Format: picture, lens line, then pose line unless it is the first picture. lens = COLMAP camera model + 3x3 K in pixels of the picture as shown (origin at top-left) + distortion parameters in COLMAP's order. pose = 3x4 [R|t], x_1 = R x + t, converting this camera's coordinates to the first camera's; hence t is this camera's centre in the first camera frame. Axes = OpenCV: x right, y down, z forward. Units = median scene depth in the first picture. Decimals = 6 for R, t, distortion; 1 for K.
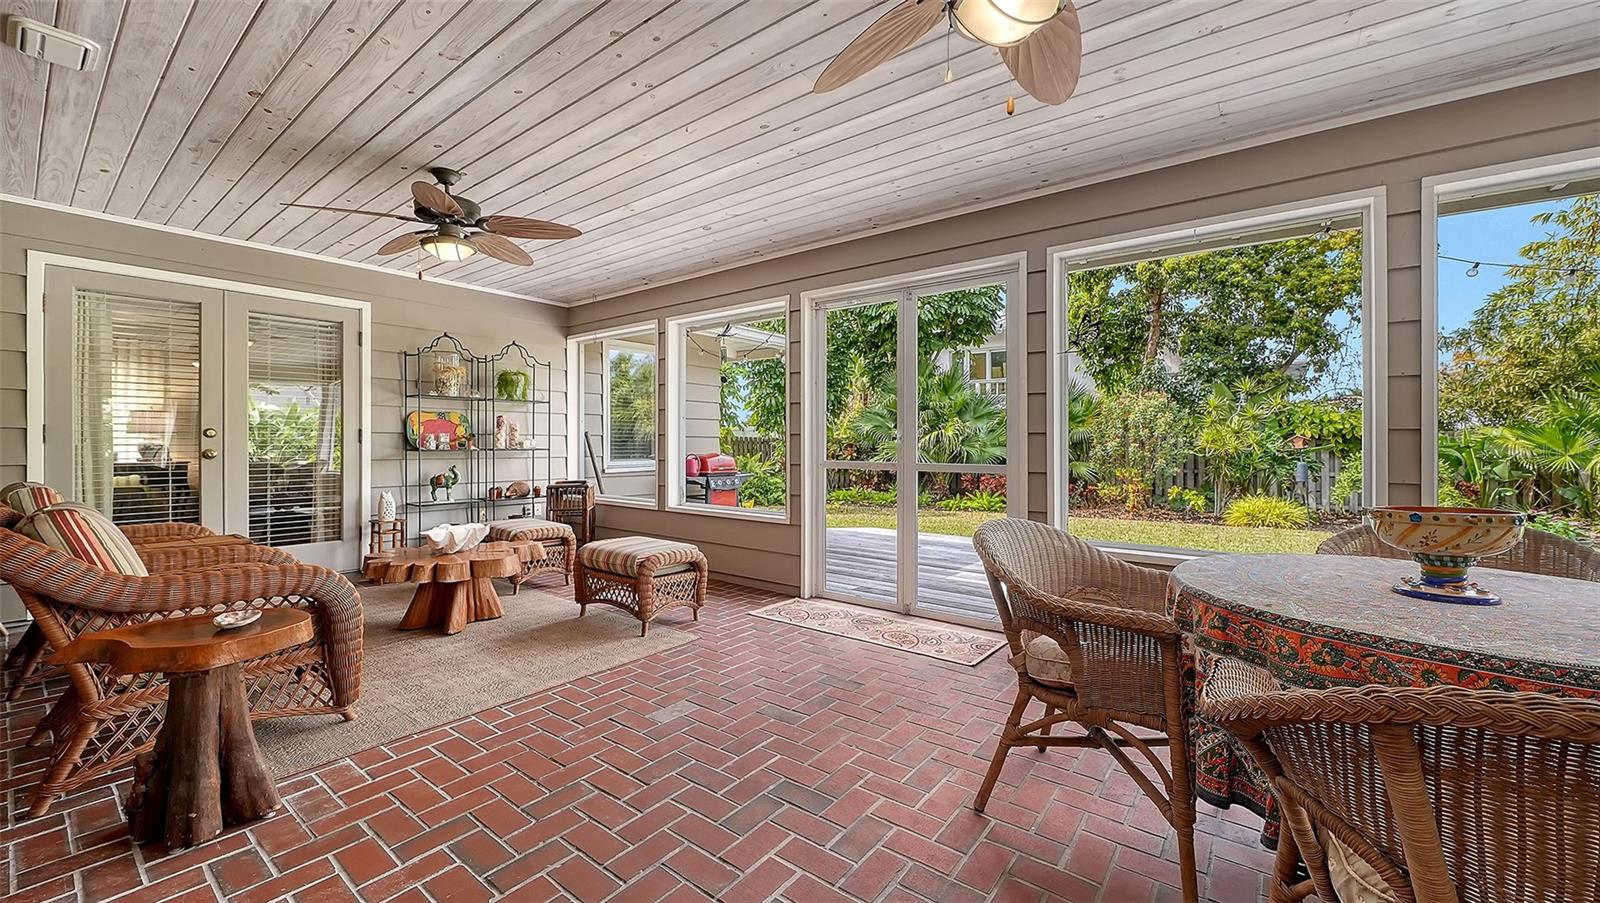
lens RADIAL K [[615.6, 0, 805.5], [0, 615.6, 448.9], [0, 0, 1]] dist [-0.002140, -0.000378]
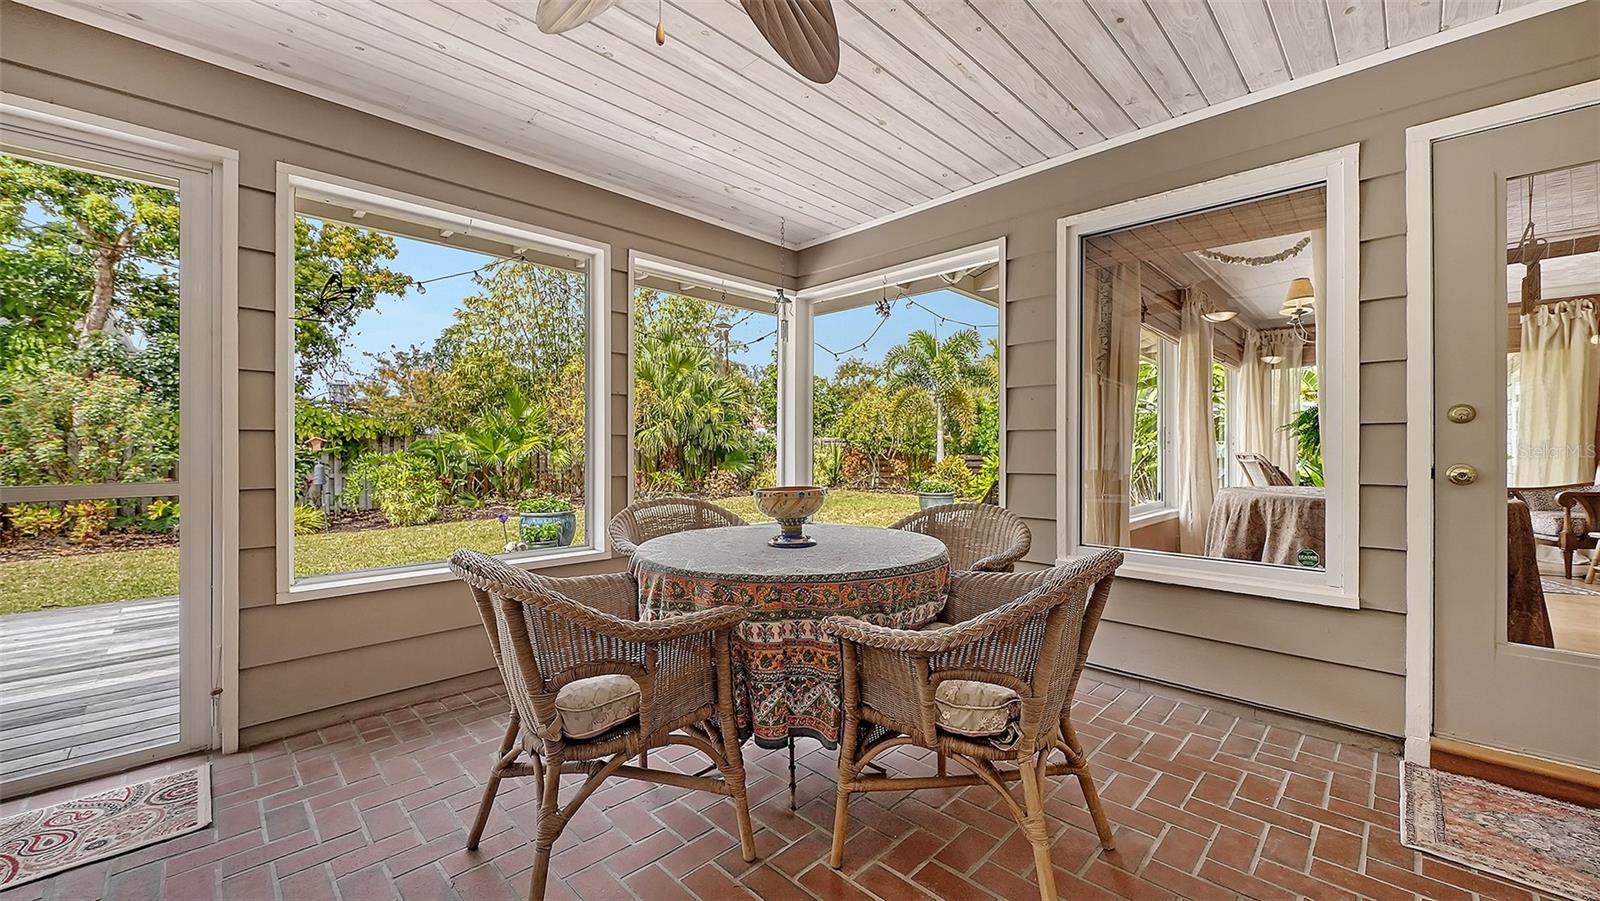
lens RADIAL K [[615.6, 0, 805.5], [0, 615.6, 447.9], [0, 0, 1]] dist [-0.002140, -0.000378]
pose [[0.129915, -0.004295, 0.991516, -0.063898], [0.009646, 0.999949, 0.003068, -0.001011], [-0.991478, 0.009166, 0.129950, 0.098404]]
